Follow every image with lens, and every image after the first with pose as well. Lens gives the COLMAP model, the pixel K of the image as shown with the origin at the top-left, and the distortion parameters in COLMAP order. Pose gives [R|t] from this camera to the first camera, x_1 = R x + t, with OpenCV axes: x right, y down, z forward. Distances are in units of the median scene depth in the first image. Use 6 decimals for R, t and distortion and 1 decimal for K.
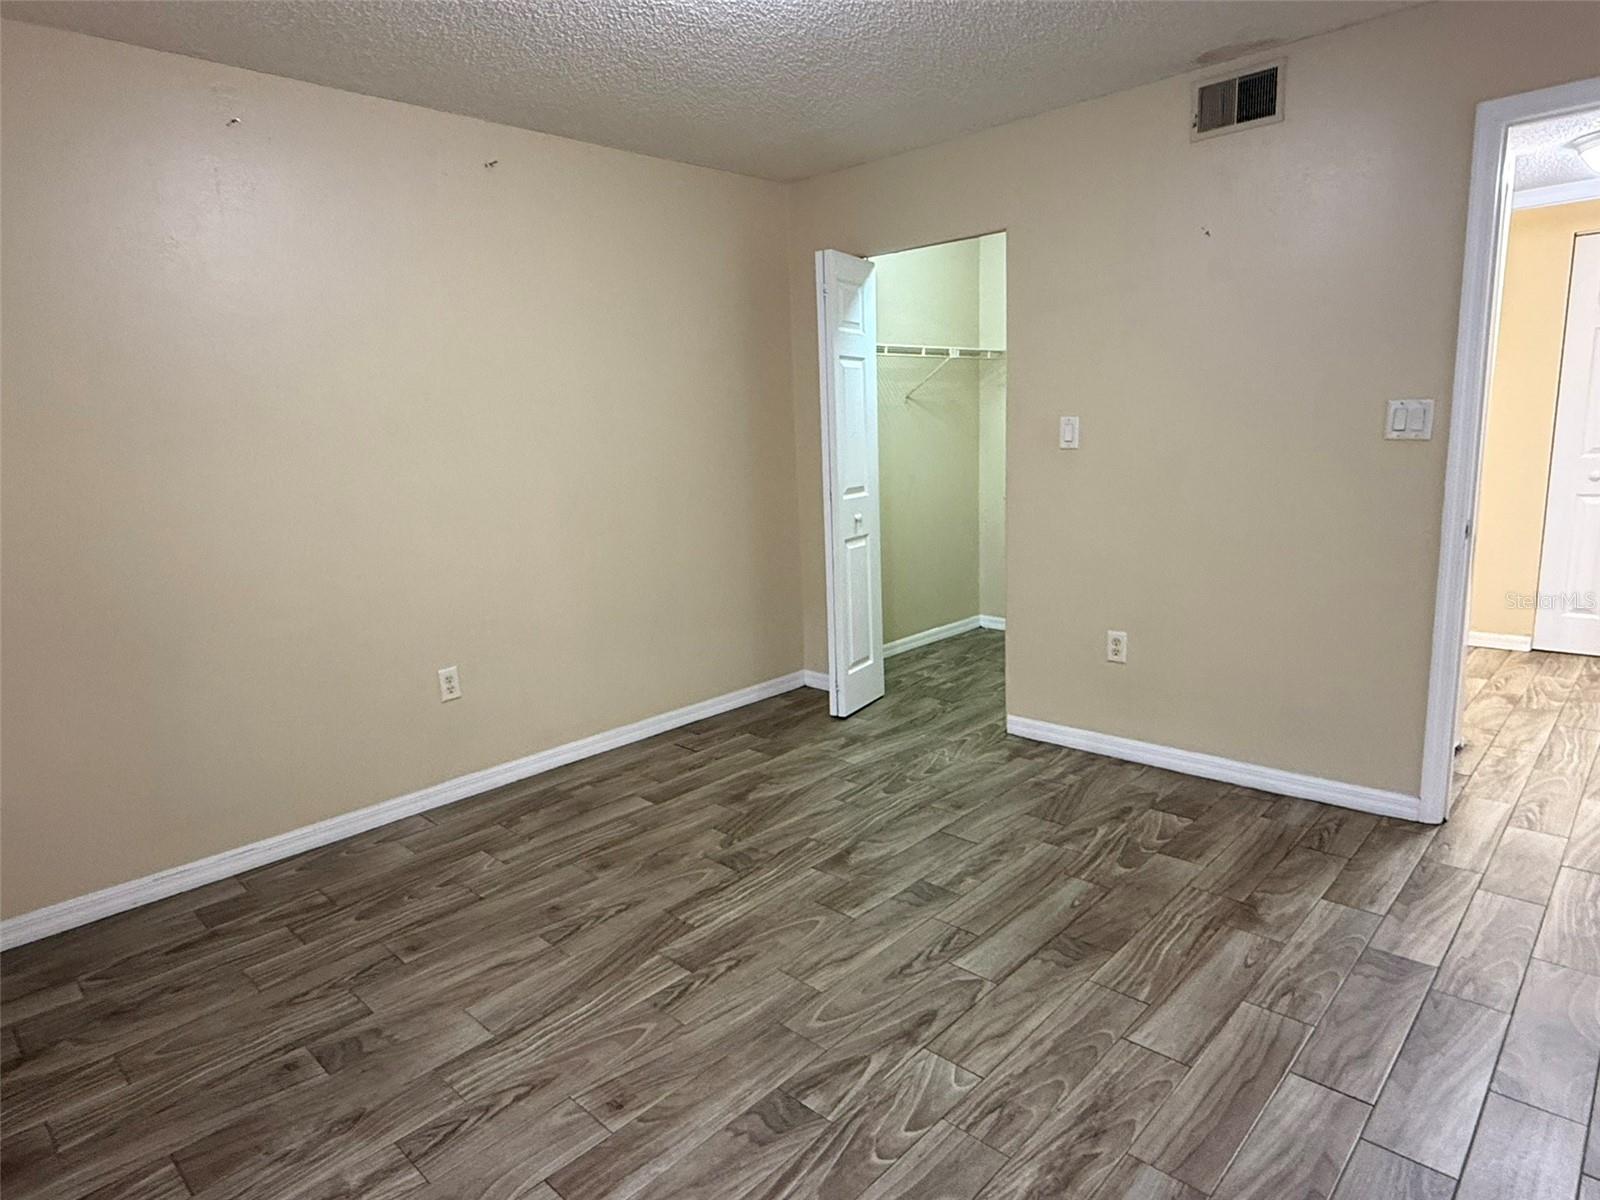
lens RADIAL K [[935.6, 0, 800.8], [0, 935.6, 597.9], [0, 0, 1]] dist [0.000170, -0.000529]
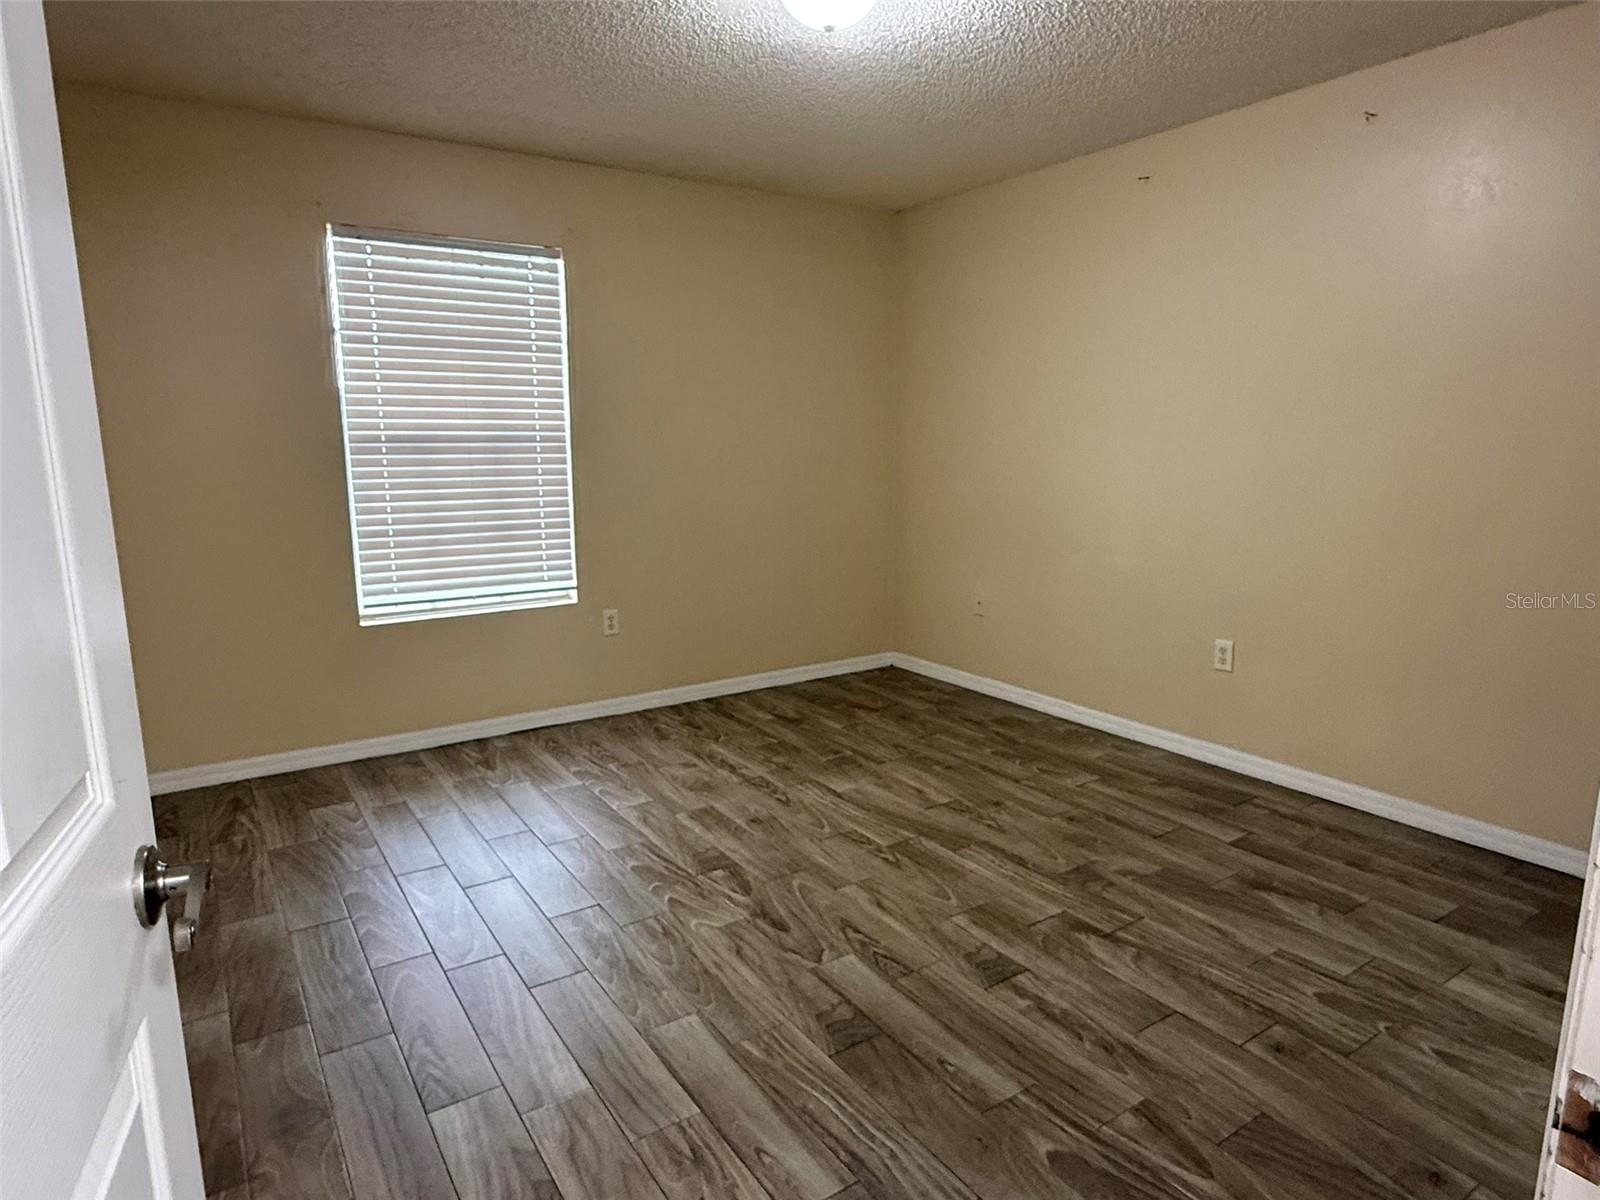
lens RADIAL K [[935.6, 0, 796.5], [0, 935.6, 602.6], [0, 0, 1]] dist [0.000170, -0.000529]
pose [[-0.217307, 0.215433, -0.952033, 0.923066], [-0.163819, 0.953457, 0.253148, -0.196824], [0.962258, 0.210972, -0.171901, 0.891273]]
